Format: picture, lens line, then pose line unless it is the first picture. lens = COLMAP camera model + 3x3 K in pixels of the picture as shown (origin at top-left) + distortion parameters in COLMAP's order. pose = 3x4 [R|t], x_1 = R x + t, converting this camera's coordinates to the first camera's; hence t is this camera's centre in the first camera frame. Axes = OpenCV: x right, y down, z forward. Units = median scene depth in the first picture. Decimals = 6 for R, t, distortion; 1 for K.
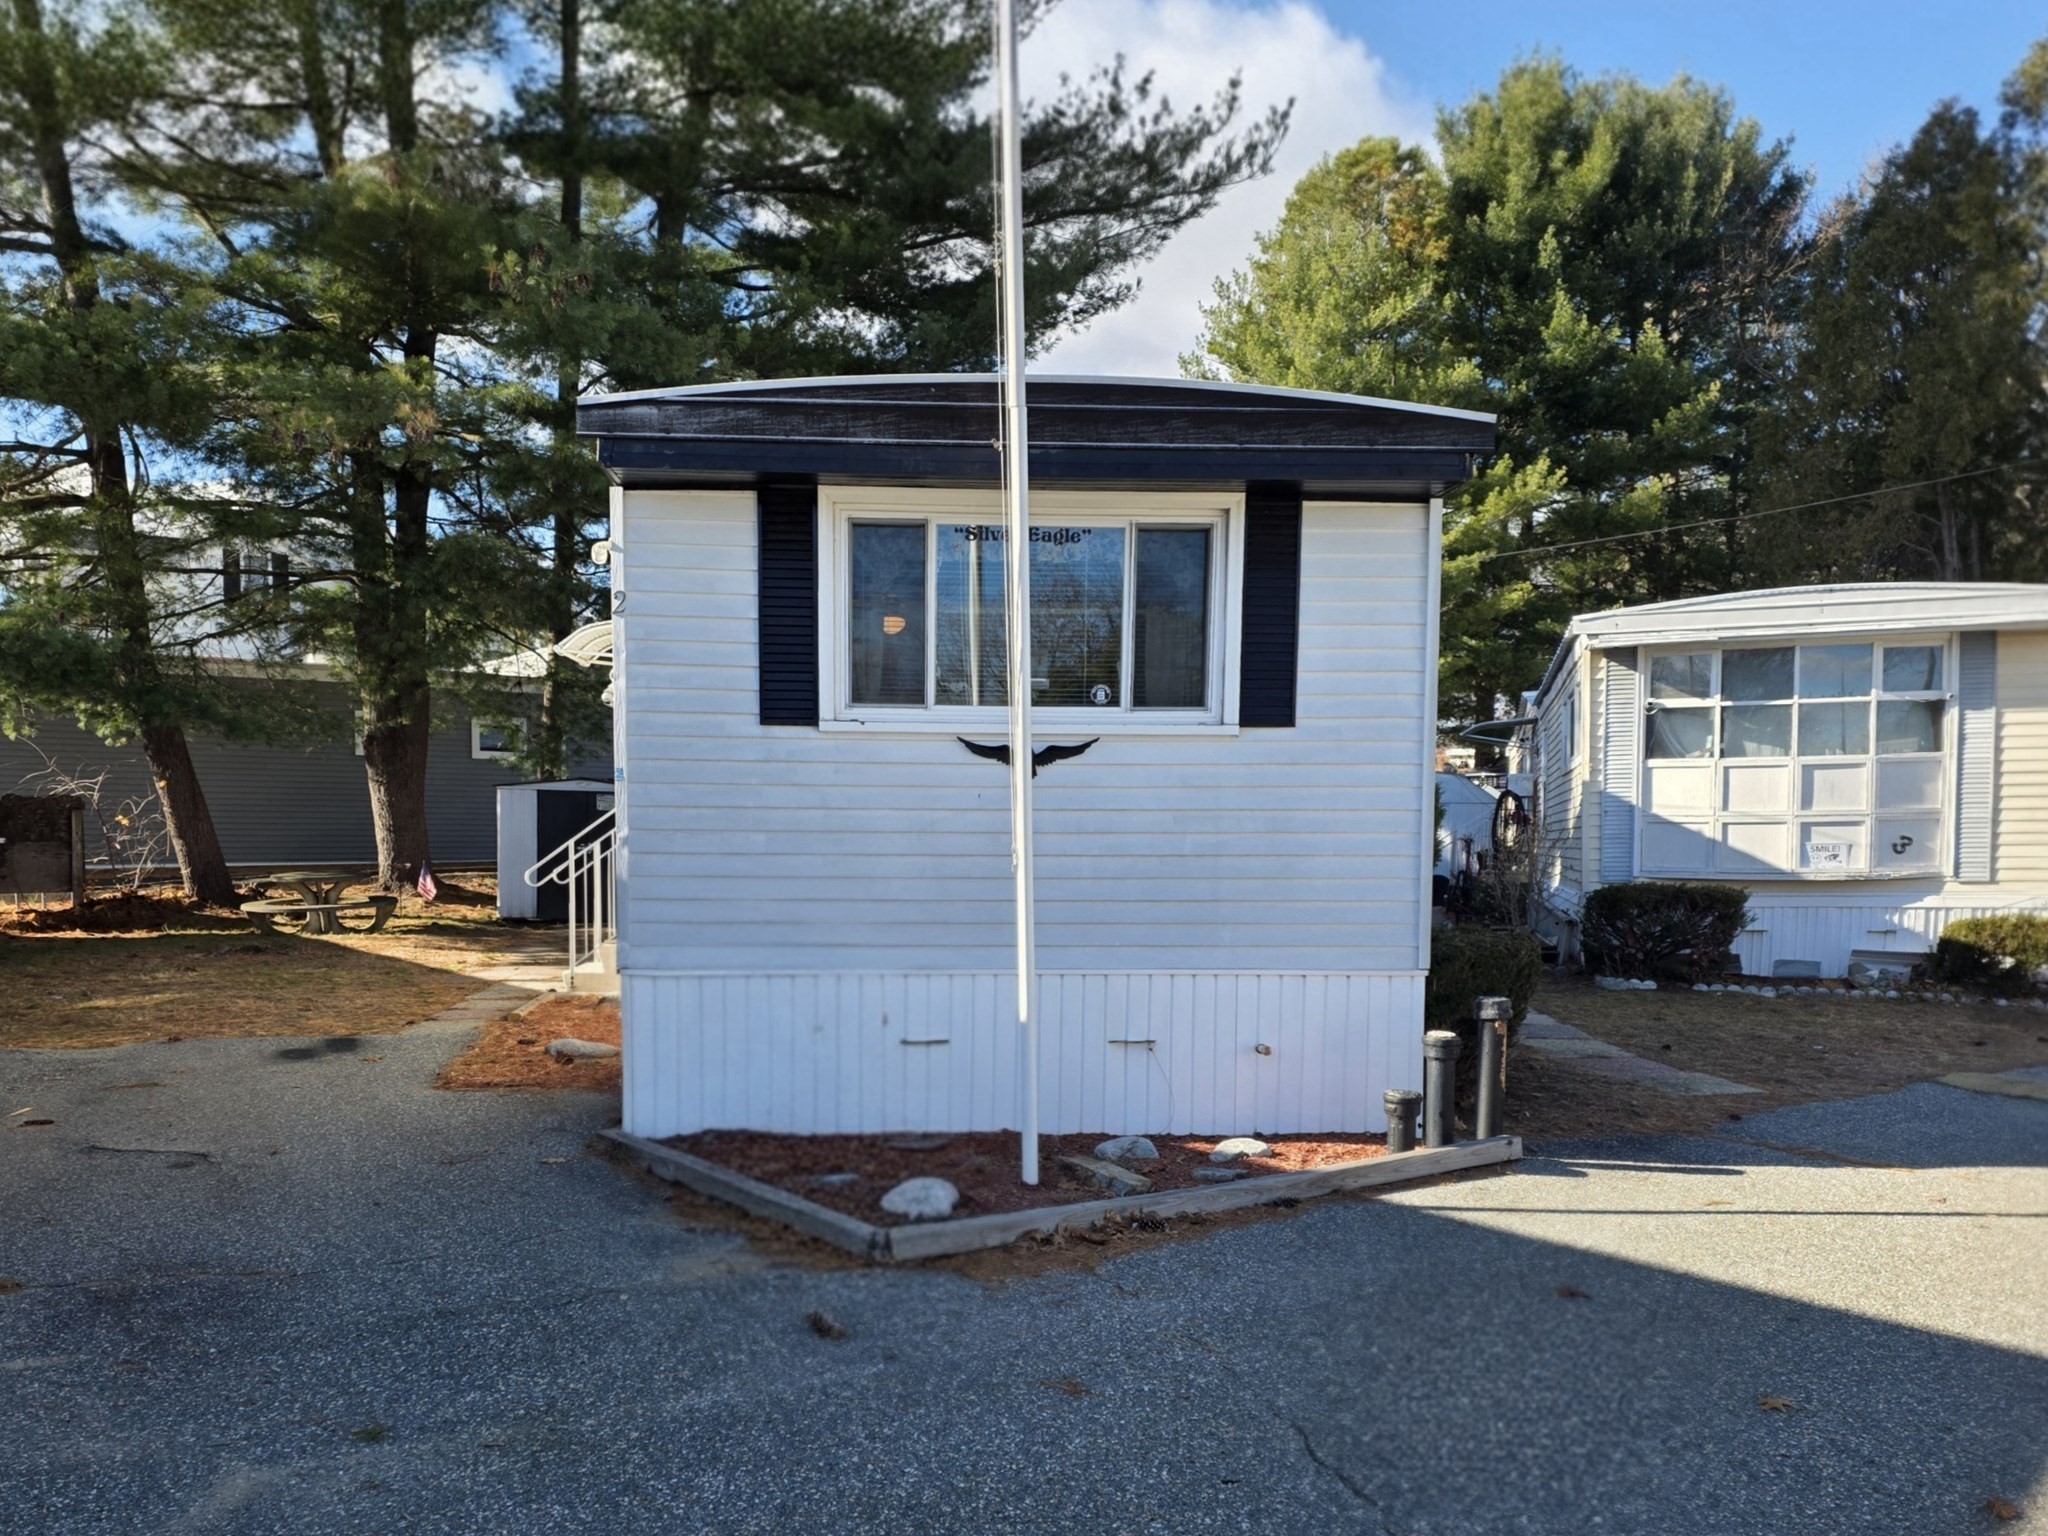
lens RADIAL K [[1693.2, 0, 1028.2], [0, 1693.2, 936.4], [0, 0, 1]] dist [0.138101, -0.186408]
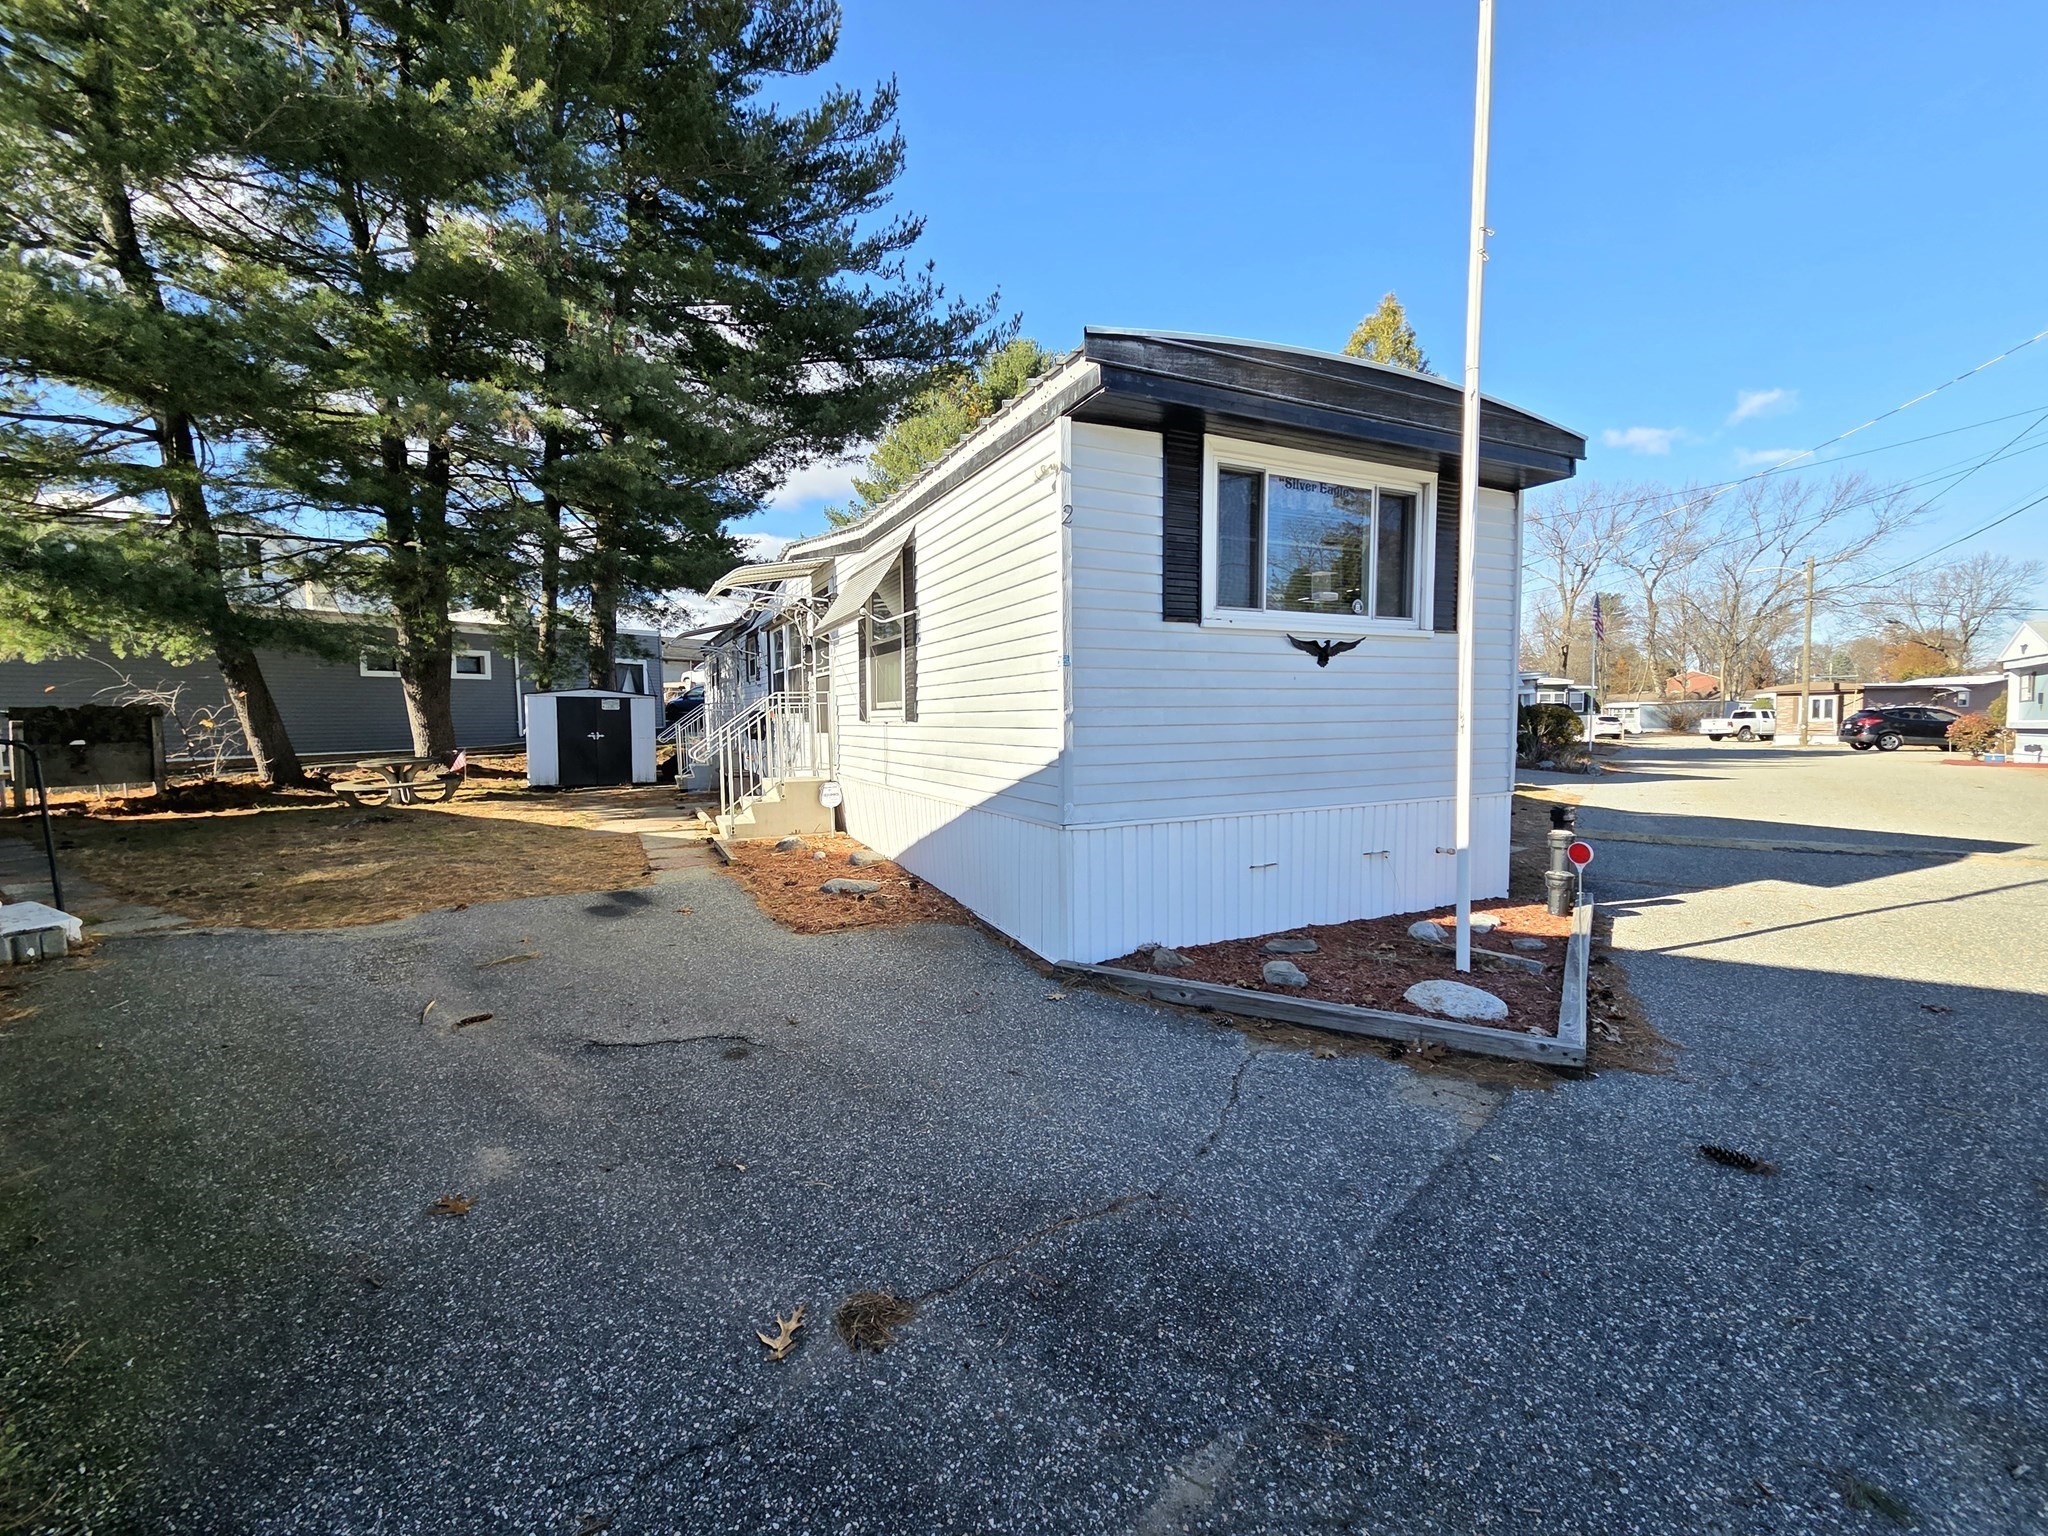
lens RADIAL K [[838.2, 0, 1013.7], [0, 838.2, 773.8], [0, 0, 1]] dist [0.002055, -0.001871]
pose [[0.922933, -0.041398, 0.382728, -0.222281], [0.041982, 0.999095, 0.006831, -0.009845], [-0.382664, 0.009764, 0.923836, 0.214405]]
